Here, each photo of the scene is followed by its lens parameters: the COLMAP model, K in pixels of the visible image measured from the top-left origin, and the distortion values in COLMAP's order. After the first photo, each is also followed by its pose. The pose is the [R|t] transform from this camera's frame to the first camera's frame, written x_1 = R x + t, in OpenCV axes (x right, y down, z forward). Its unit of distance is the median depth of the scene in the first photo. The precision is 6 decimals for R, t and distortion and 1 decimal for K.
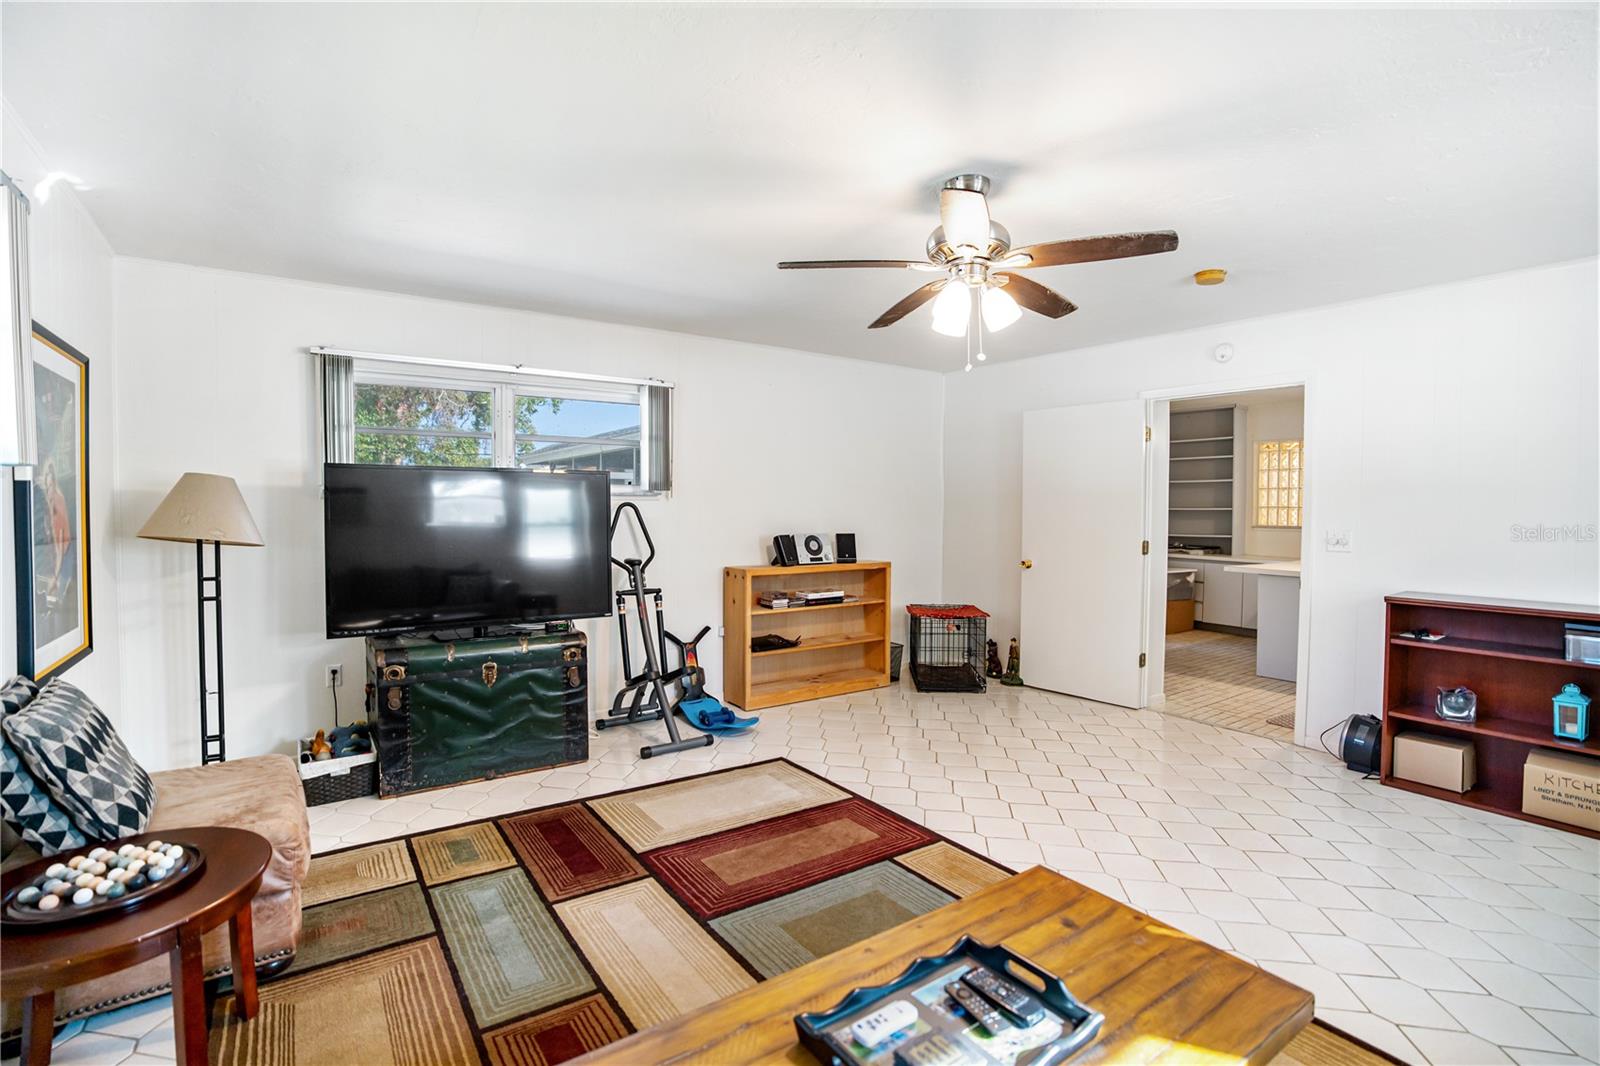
lens RADIAL K [[743.1, 0, 787.7], [0, 743.1, 516.4], [0, 0, 1]] dist [-0.069953, 0.000026]
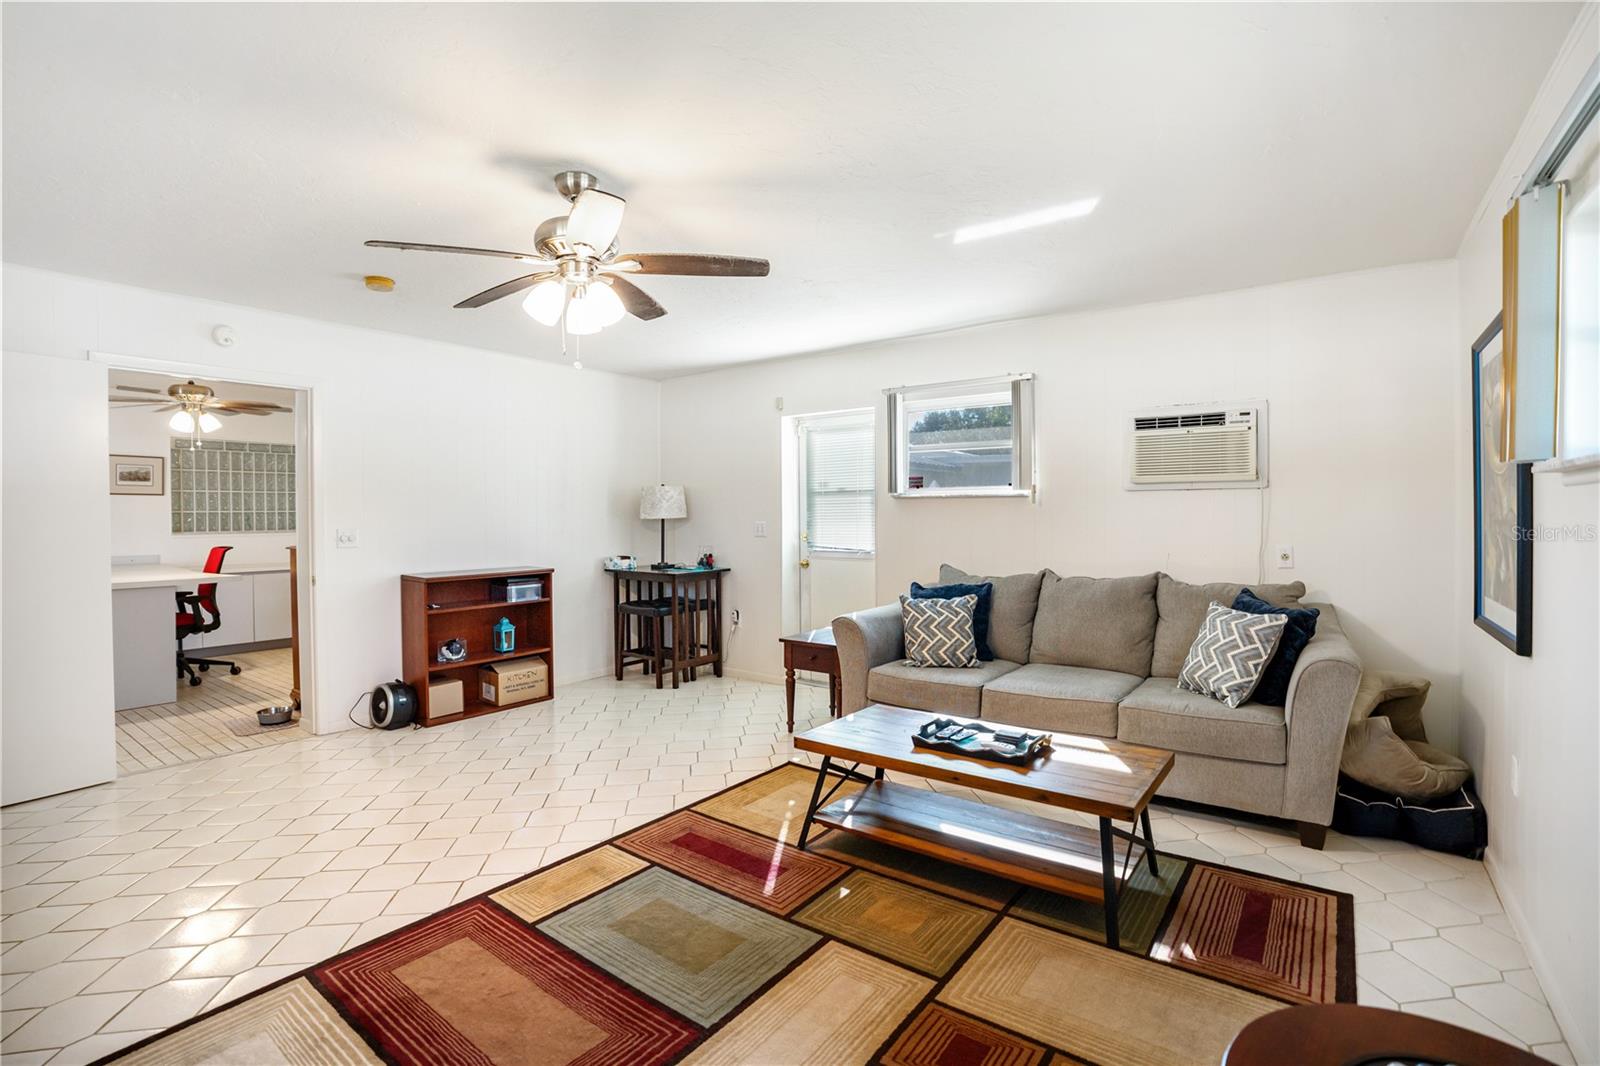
lens RADIAL K [[743.1, 0, 787.7], [0, 743.1, 516.4], [0, 0, 1]] dist [-0.069953, 0.000026]
pose [[-0.319060, -0.019122, 0.947542, -0.700056], [0.021095, 0.999405, 0.027271, -0.024062], [-0.947500, 0.028690, -0.318467, 0.915496]]
